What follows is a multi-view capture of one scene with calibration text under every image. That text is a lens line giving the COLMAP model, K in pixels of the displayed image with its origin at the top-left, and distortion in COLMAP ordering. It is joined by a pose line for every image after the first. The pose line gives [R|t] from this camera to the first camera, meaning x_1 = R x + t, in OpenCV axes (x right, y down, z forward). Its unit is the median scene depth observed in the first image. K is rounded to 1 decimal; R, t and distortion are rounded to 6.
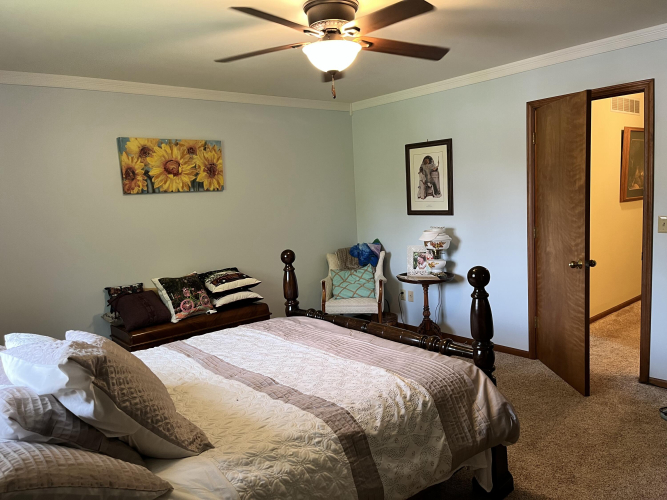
lens RADIAL K [[508.2, 0, 334.6], [0, 508.2, 251.5], [0, 0, 1]] dist [0.065555, -0.079559]
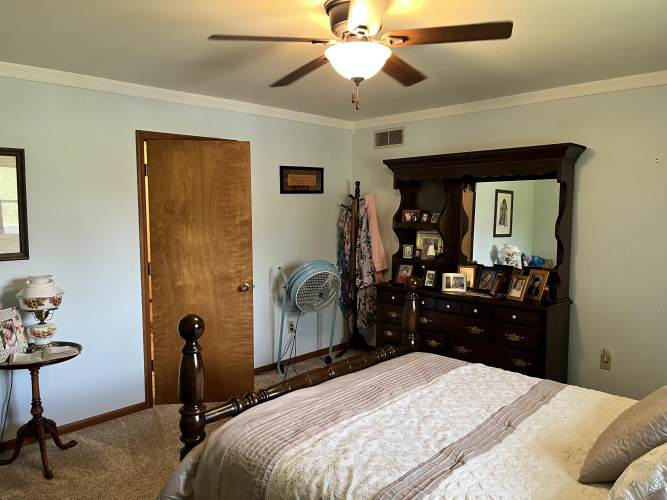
lens RADIAL K [[508.2, 0, 334.1], [0, 508.2, 248.4], [0, 0, 1]] dist [0.065555, -0.079559]
pose [[-0.116357, -0.021537, 0.992974, -0.831135], [0.118875, 0.992276, 0.035452, -0.099714], [-0.986068, 0.122165, -0.112899, 1.092218]]
